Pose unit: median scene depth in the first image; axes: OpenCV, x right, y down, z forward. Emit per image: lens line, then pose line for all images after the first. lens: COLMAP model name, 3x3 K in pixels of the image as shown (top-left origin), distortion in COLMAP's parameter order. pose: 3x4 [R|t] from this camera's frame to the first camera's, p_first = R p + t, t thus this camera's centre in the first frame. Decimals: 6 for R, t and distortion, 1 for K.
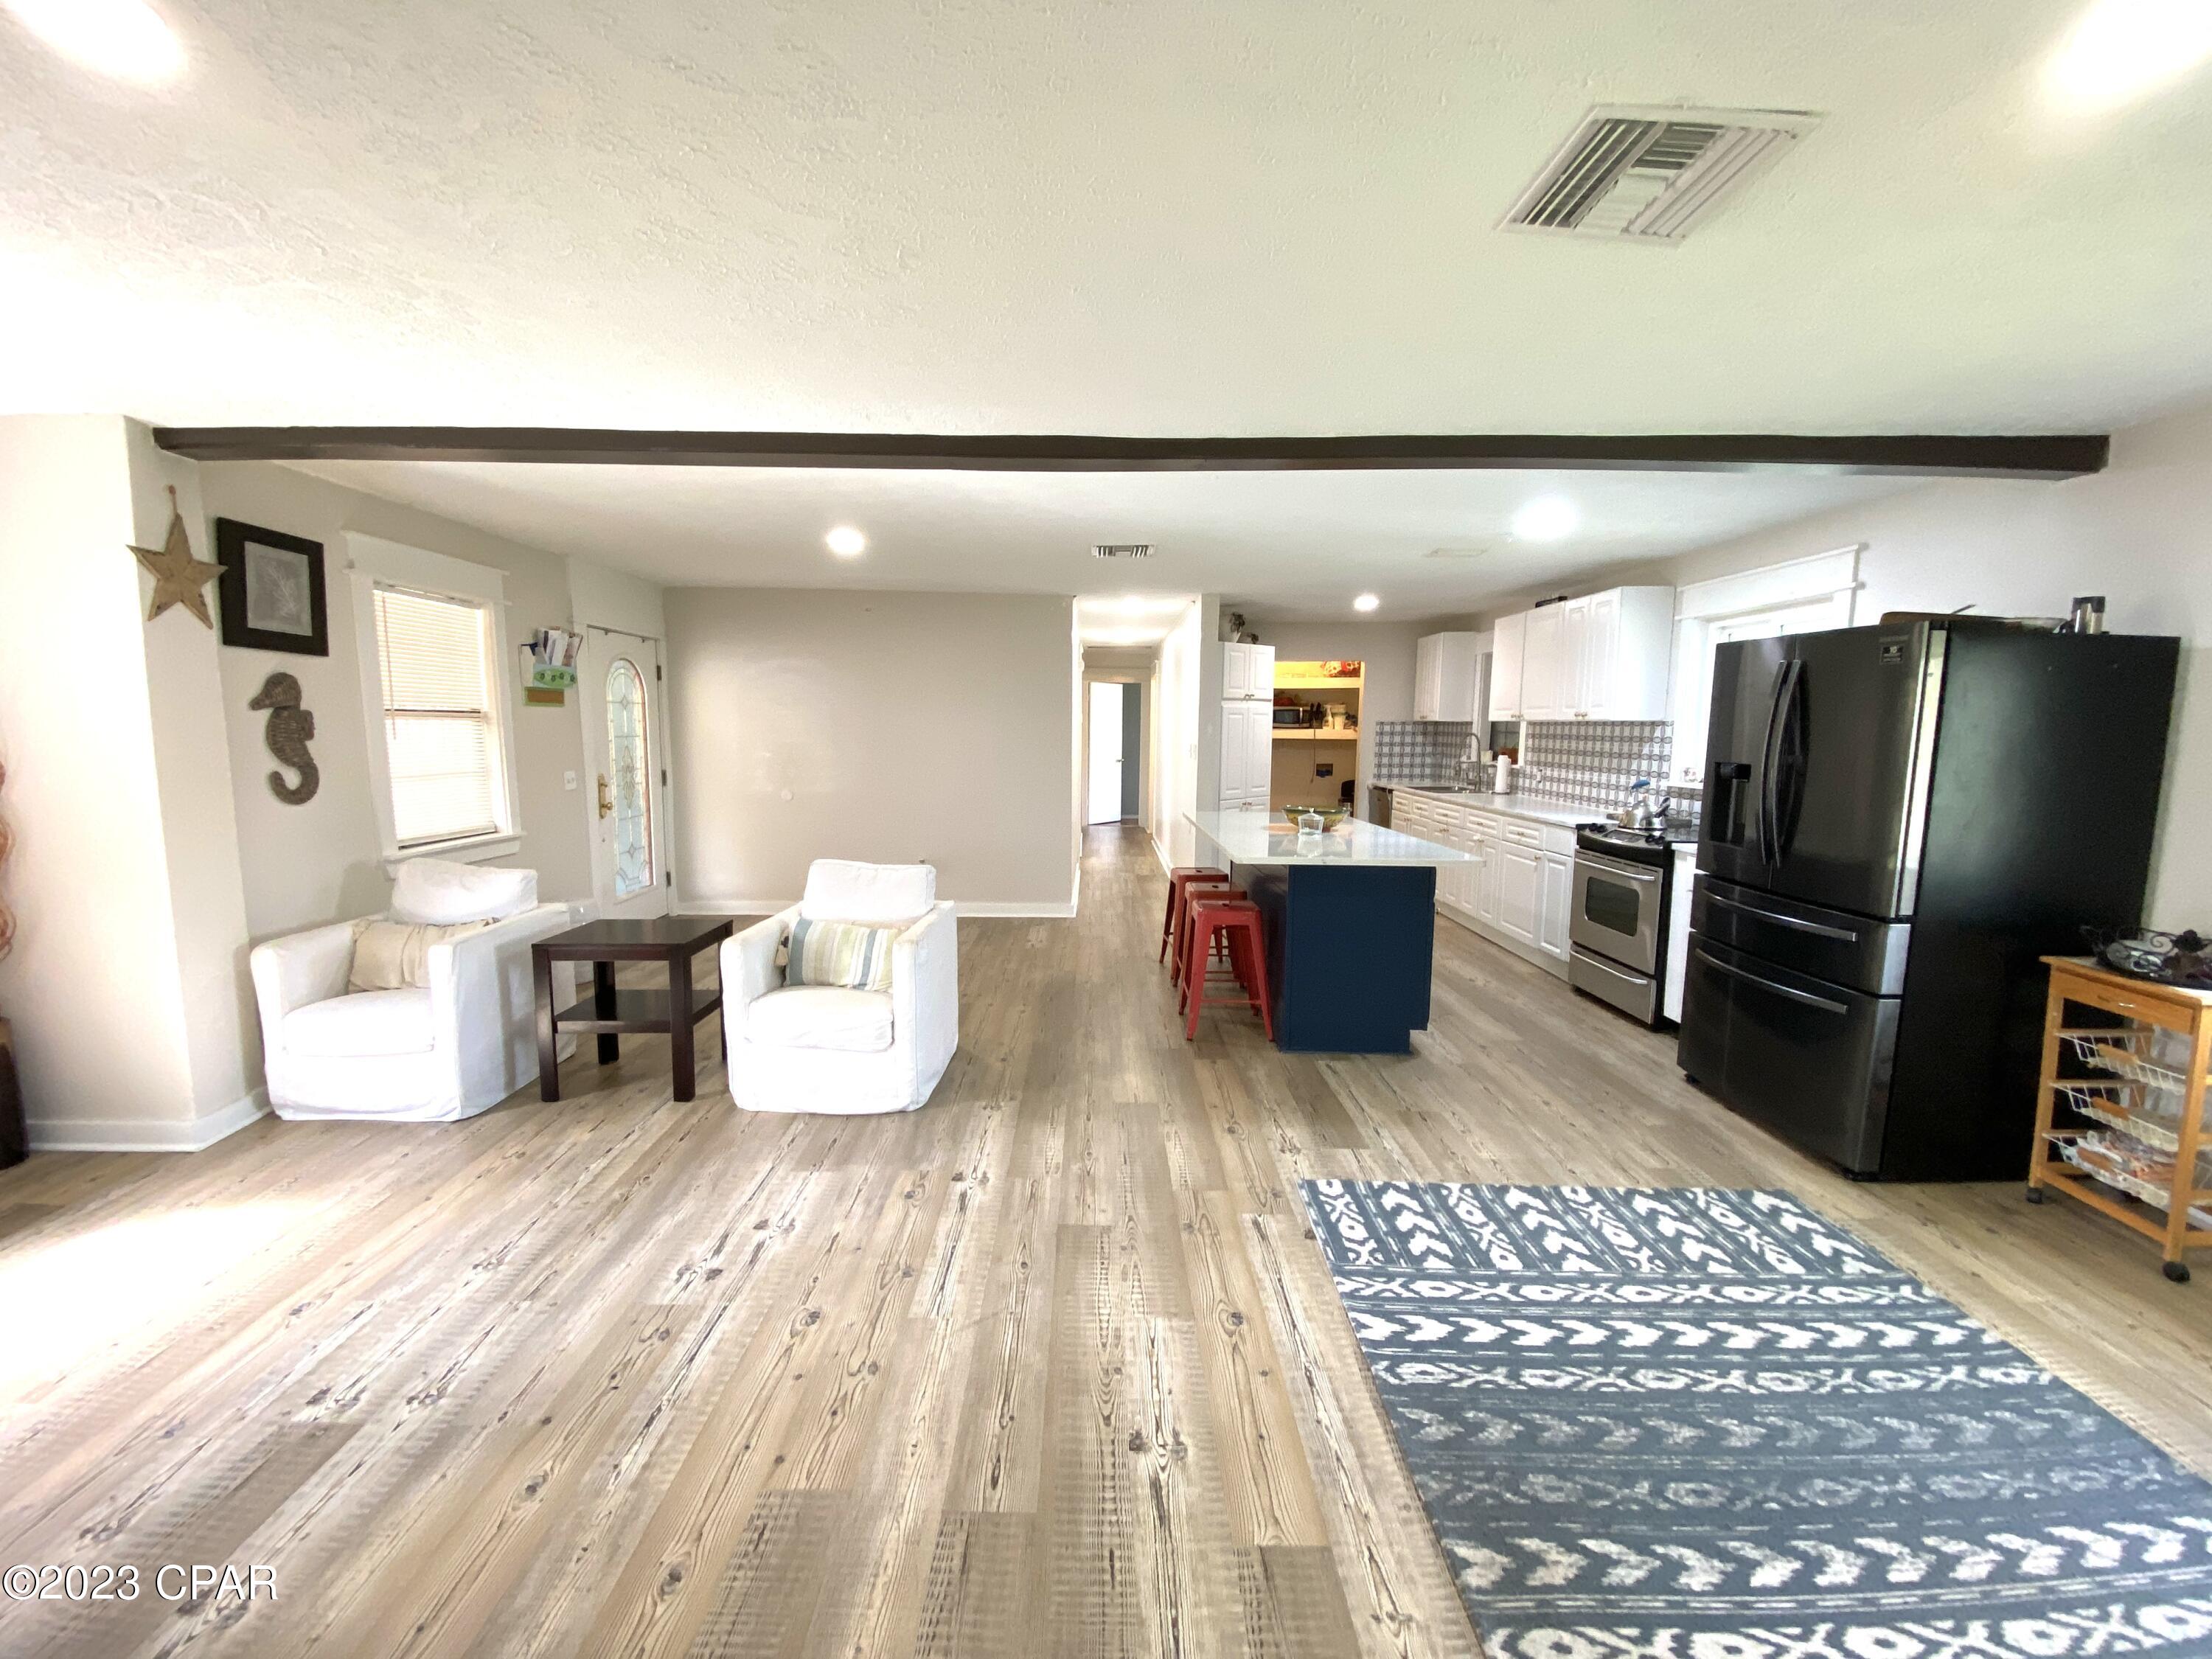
lens RADIAL K [[896.1, 0, 1101.7], [0, 896.1, 834.1], [0, 0, 1]] dist [0.012042, -0.017479]
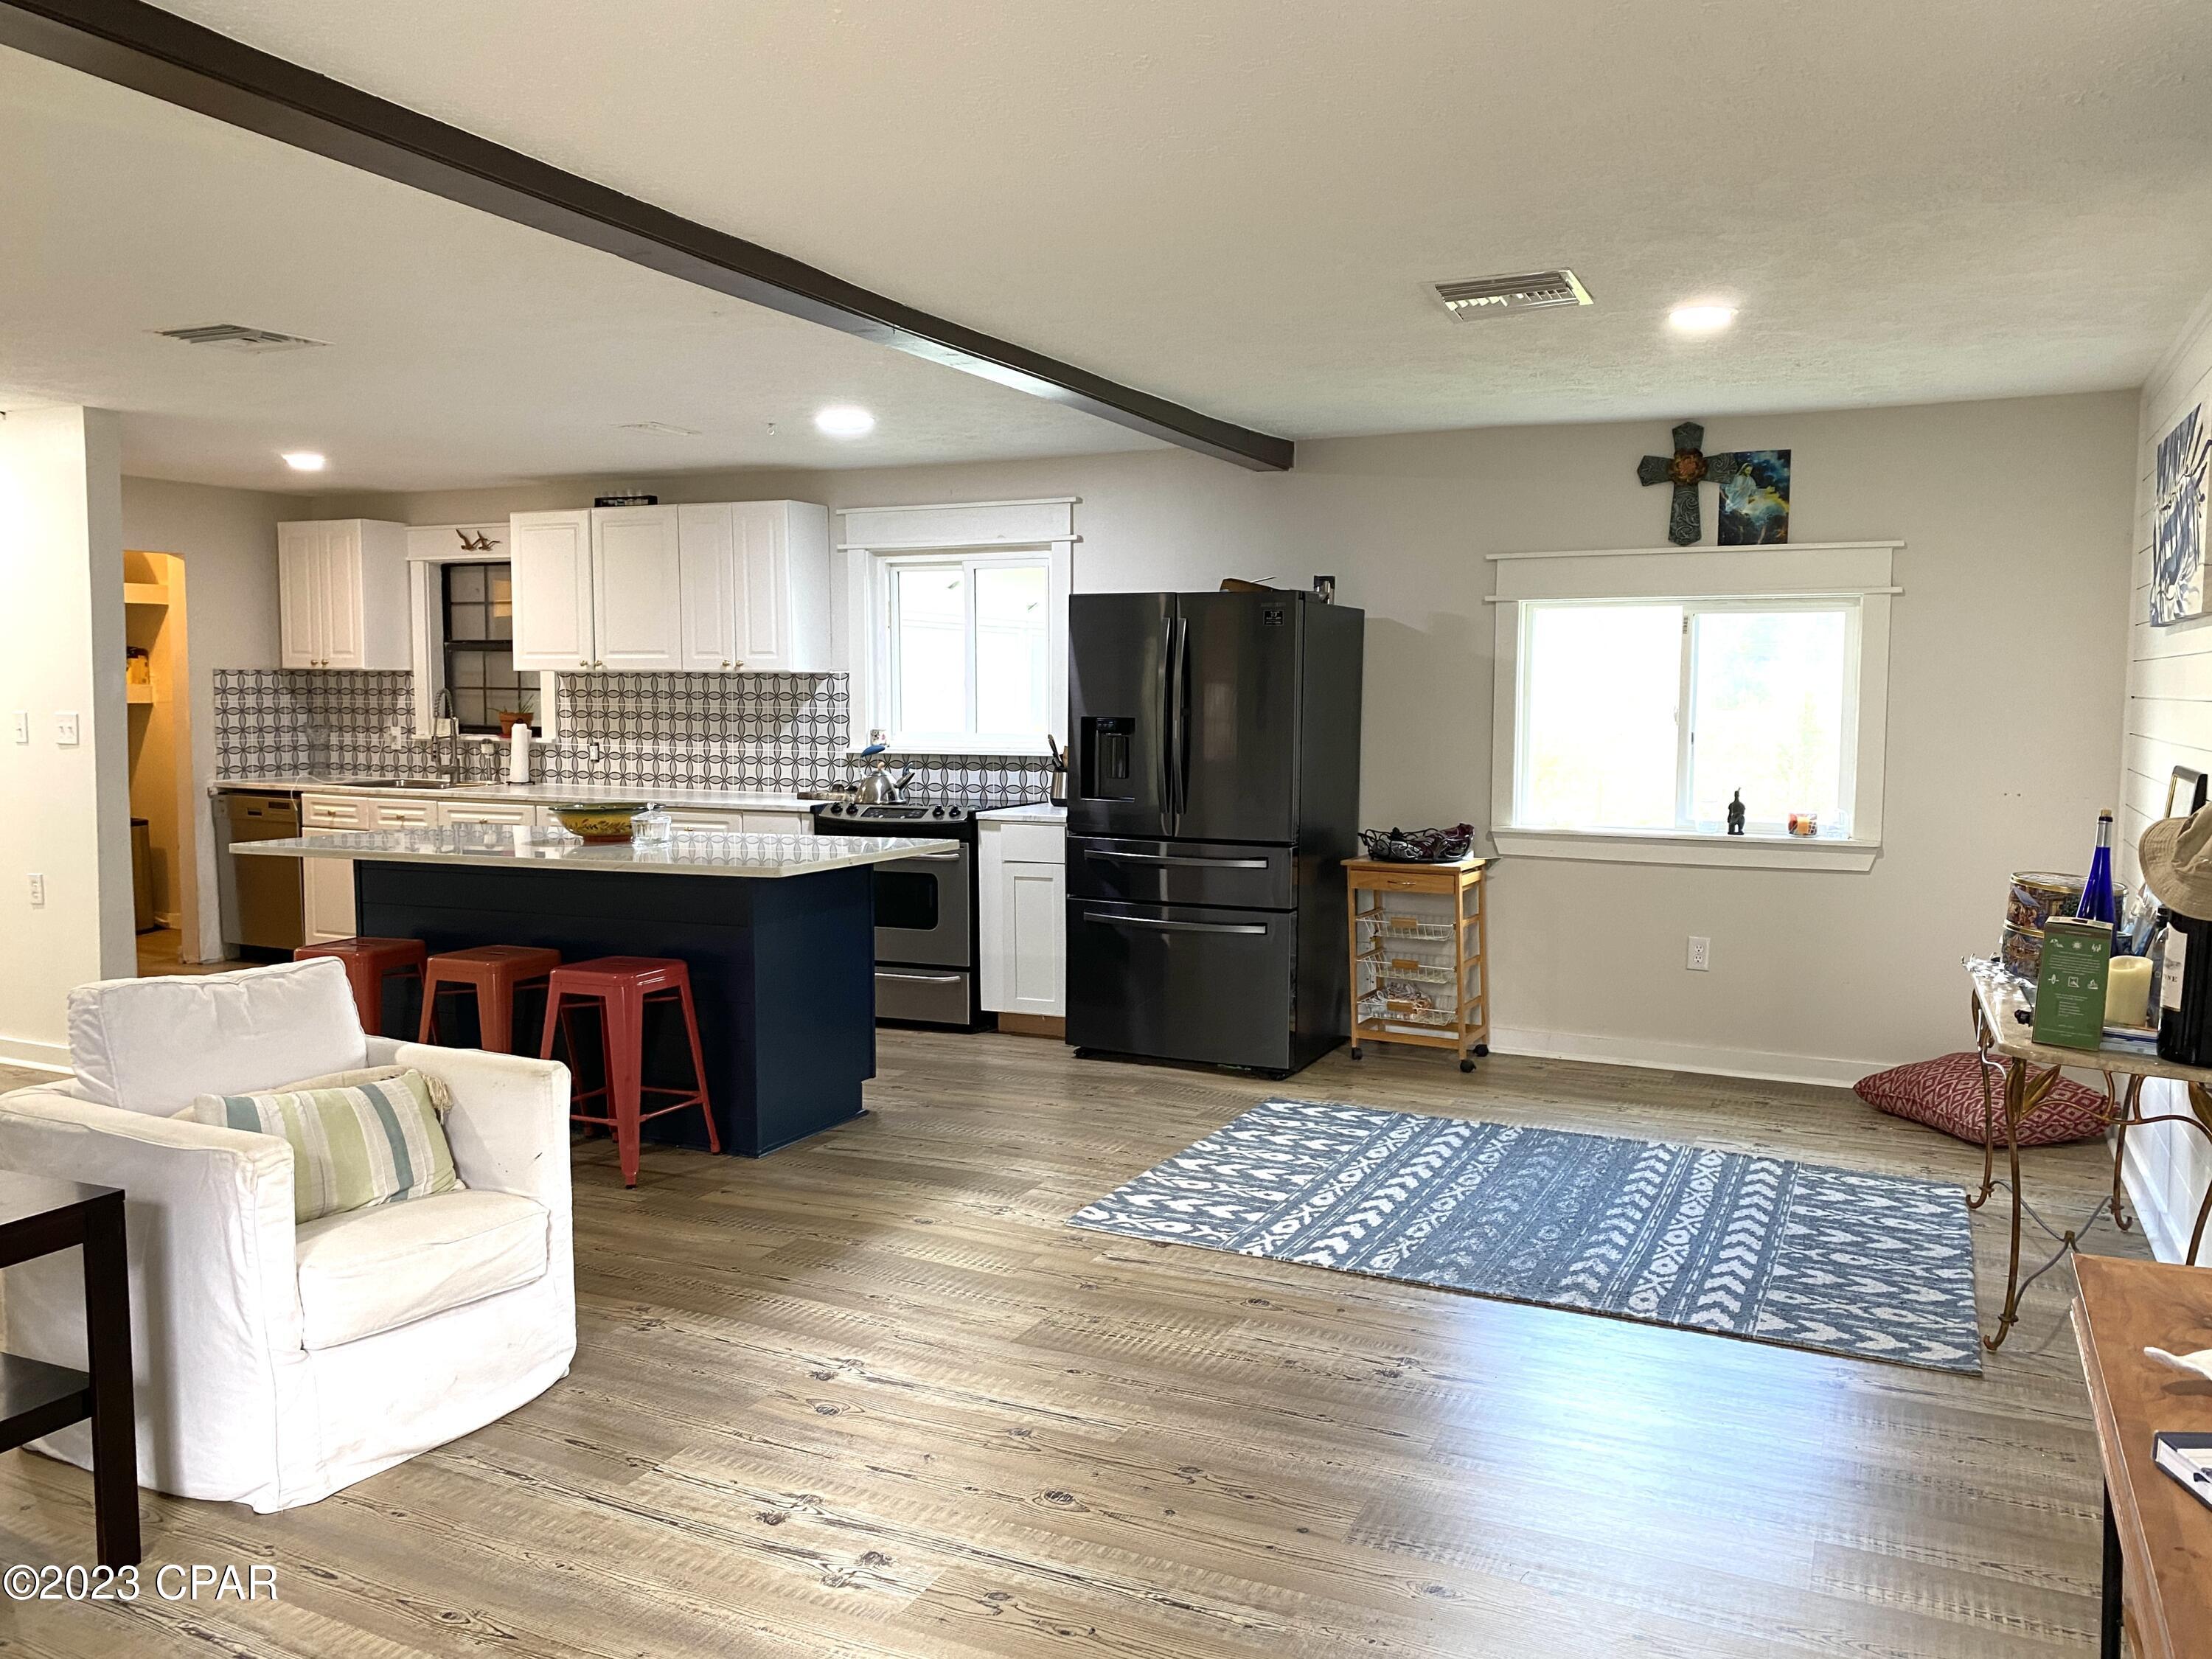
lens RADIAL K [[1650.5, 0, 1114.2], [0, 1650.5, 835.1], [0, 0, 1]] dist [0.101703, -0.190784]
pose [[0.429987, -0.086558, 0.898676, -1.193553], [0.108698, 0.993116, 0.043646, -0.037701], [-0.896268, 0.078917, 0.436436, 0.268631]]
